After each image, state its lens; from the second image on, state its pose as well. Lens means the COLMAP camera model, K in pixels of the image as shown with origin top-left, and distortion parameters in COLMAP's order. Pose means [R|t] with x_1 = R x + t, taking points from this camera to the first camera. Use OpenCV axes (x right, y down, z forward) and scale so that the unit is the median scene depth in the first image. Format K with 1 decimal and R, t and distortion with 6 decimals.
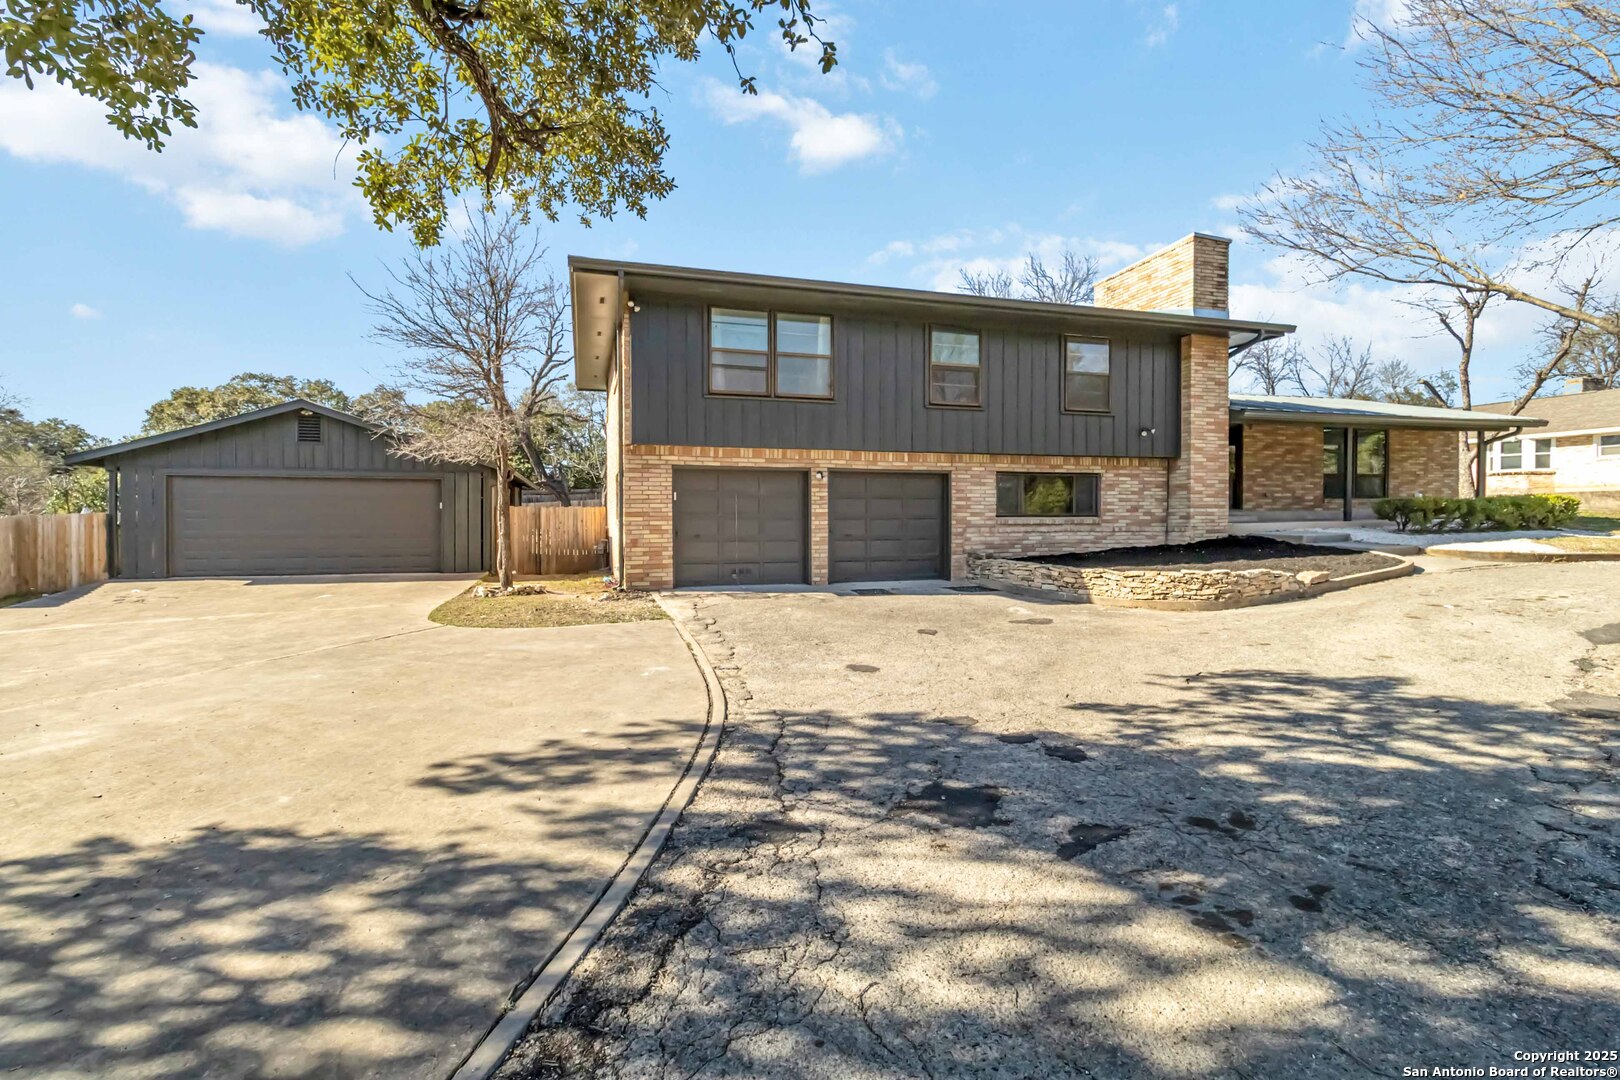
lens RADIAL K [[759.8, 0, 809.5], [0, 759.8, 534.8], [0, 0, 1]] dist [0.004030, 0.000628]
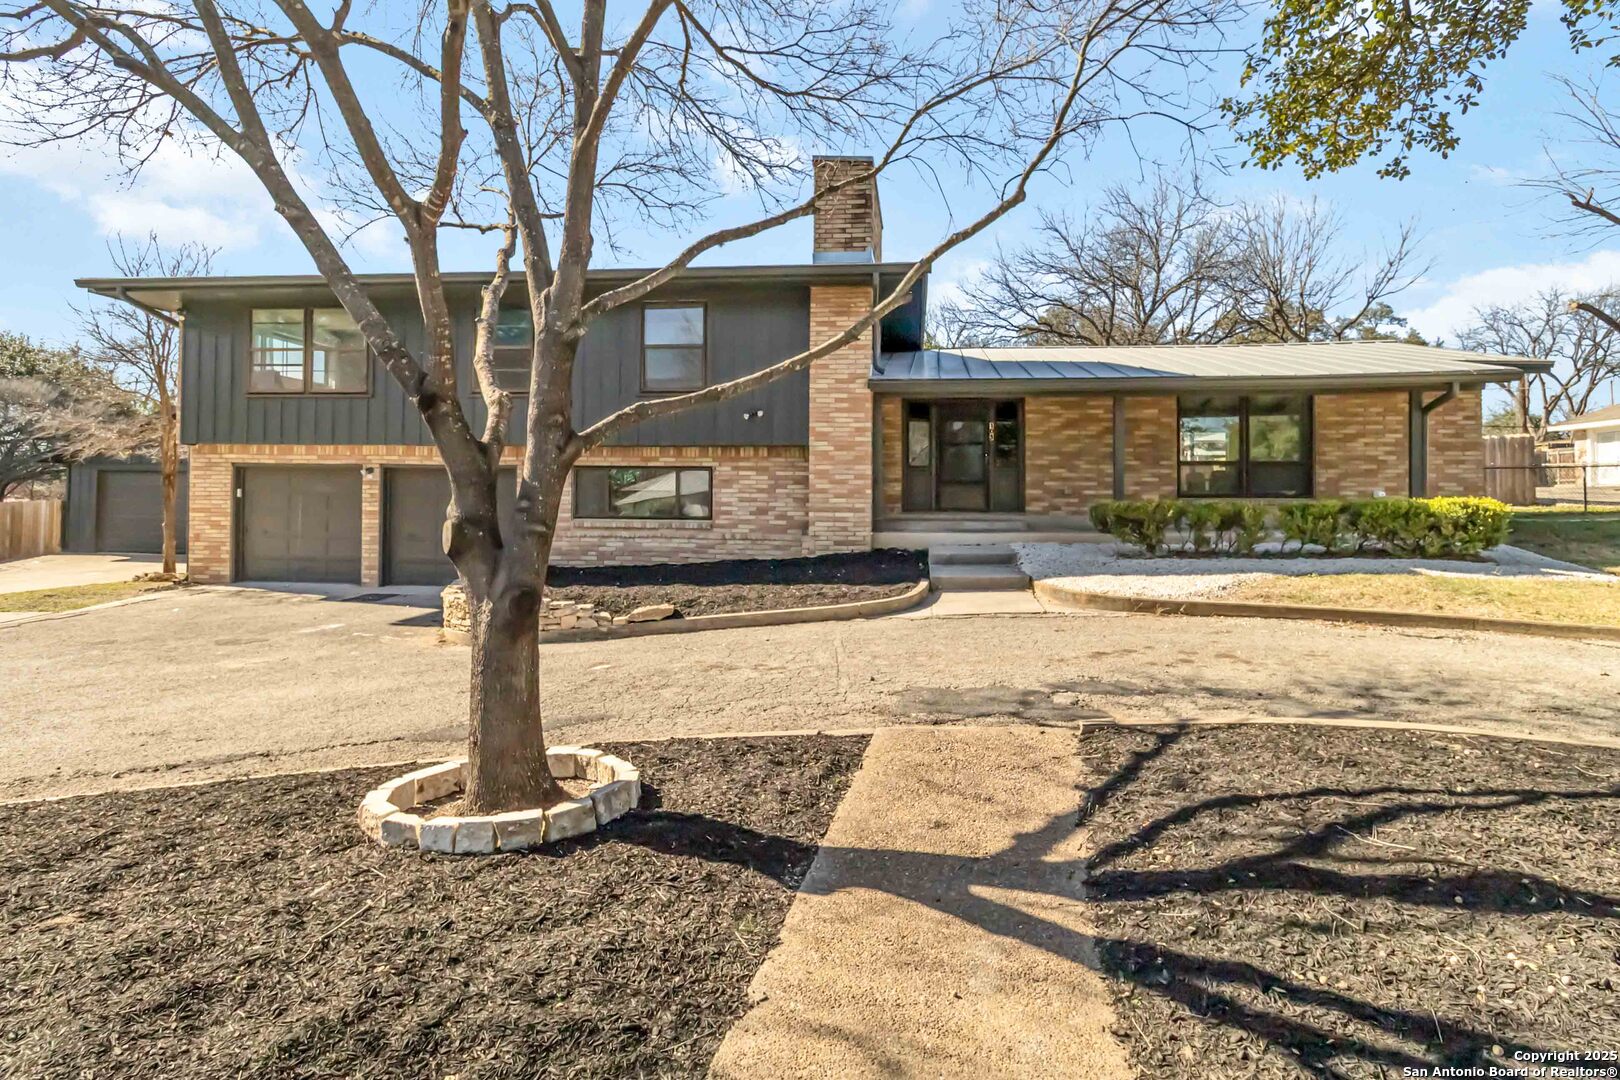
lens RADIAL K [[835.0, 0, 808.0], [0, 835.0, 492.2], [0, 0, 1]] dist [0.002407, 0.000185]
pose [[0.916401, 0.008621, -0.400169, 0.833601], [-0.020985, 0.999428, -0.026525, -0.032167], [0.399711, 0.032704, 0.916058, 0.228760]]
